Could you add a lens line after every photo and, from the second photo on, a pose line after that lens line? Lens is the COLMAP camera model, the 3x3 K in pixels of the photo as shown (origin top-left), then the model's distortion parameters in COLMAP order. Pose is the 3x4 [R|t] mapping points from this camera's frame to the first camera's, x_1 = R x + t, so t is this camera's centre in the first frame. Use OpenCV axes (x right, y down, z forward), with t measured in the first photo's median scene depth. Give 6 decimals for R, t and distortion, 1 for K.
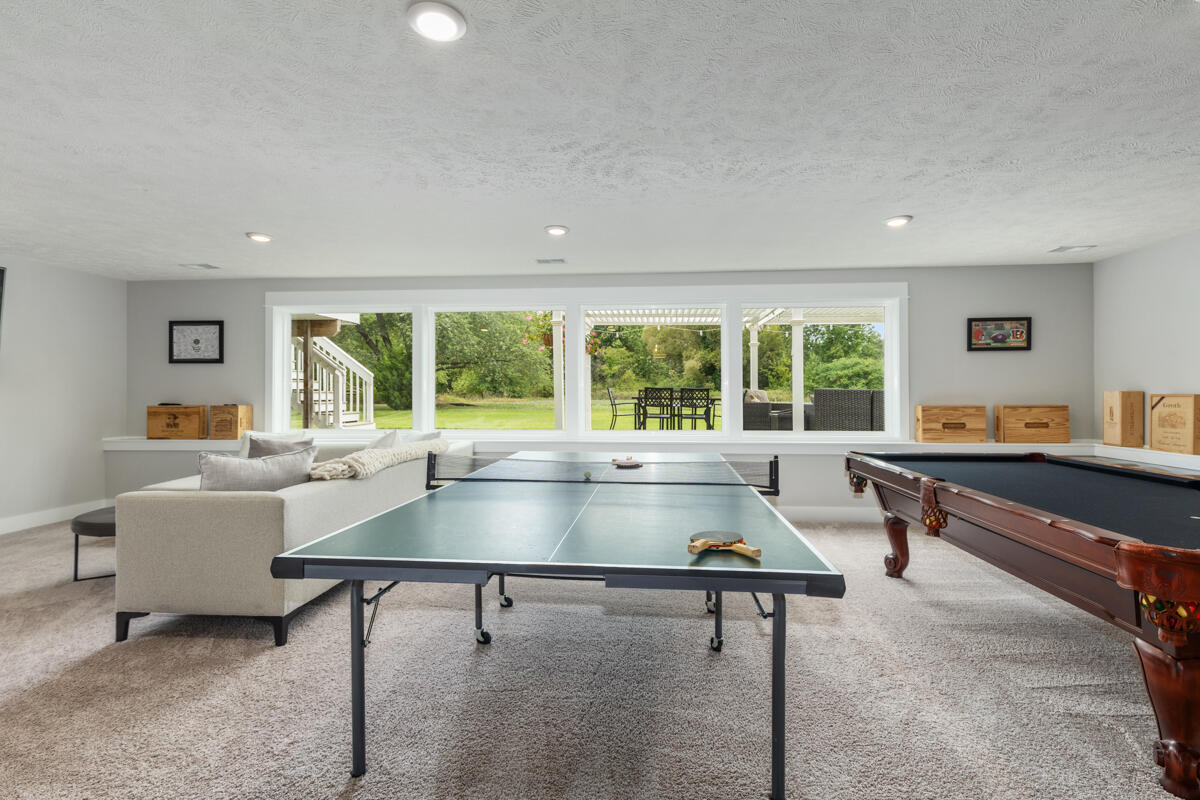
lens RADIAL K [[551.8, 0, 610.2], [0, 551.8, 386.6], [0, 0, 1]] dist [0.003281, -0.000020]
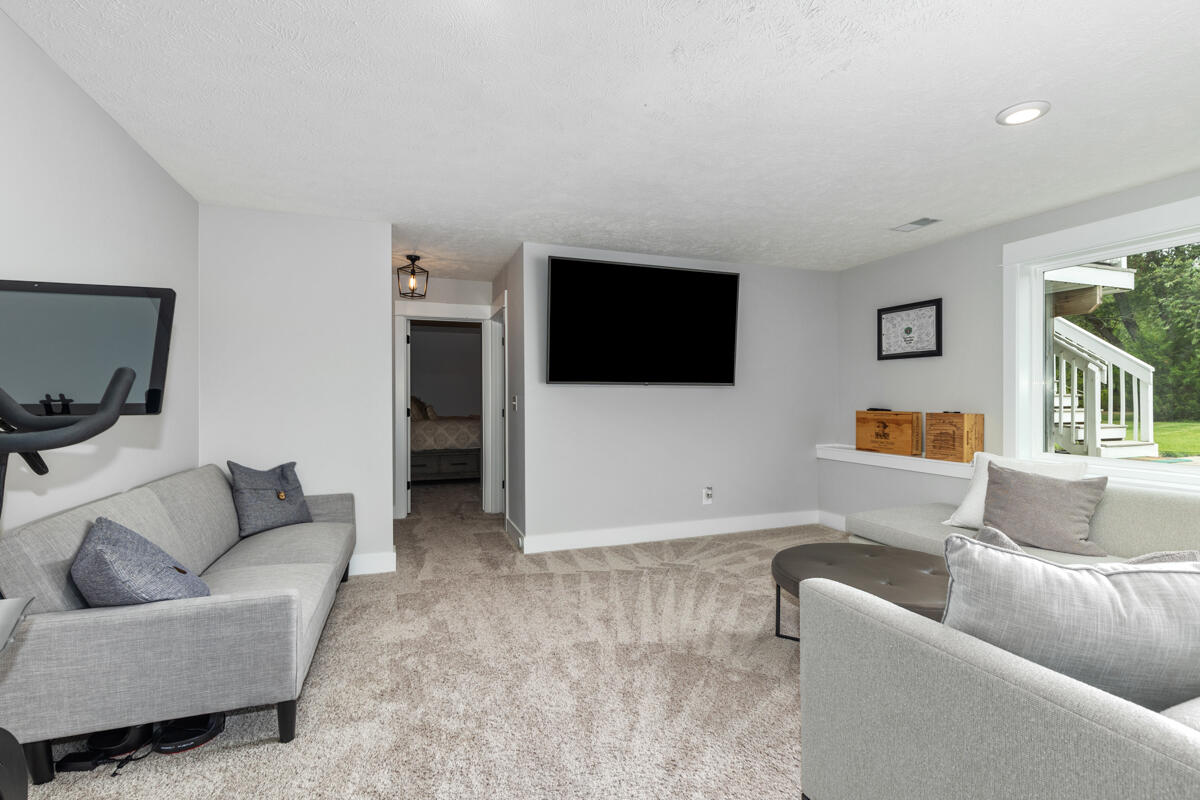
lens RADIAL K [[551.8, 0, 605.5], [0, 551.8, 398.5], [0, 0, 1]] dist [0.003281, -0.000020]
pose [[0.427313, 0.003047, -0.904099, -0.222705], [0.010018, 0.999917, 0.008105, 0.004230], [0.904048, -0.012521, 0.427247, 0.275377]]
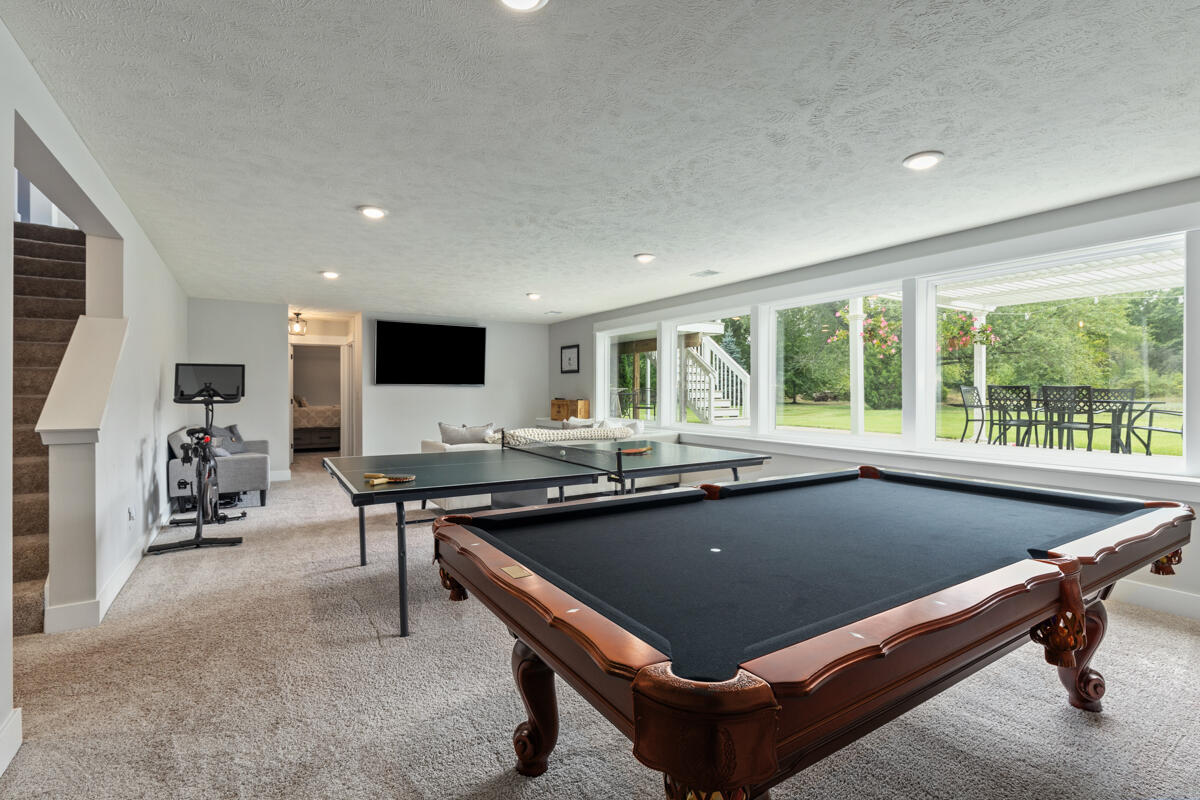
lens RADIAL K [[551.8, 0, 599.7], [0, 551.8, 391.0], [0, 0, 1]] dist [0.003281, -0.000020]
pose [[0.597118, 0.000195, -0.802153, 0.556544], [0.007939, 0.999950, 0.006153, -0.000465], [0.802114, -0.010042, 0.597087, 0.138552]]
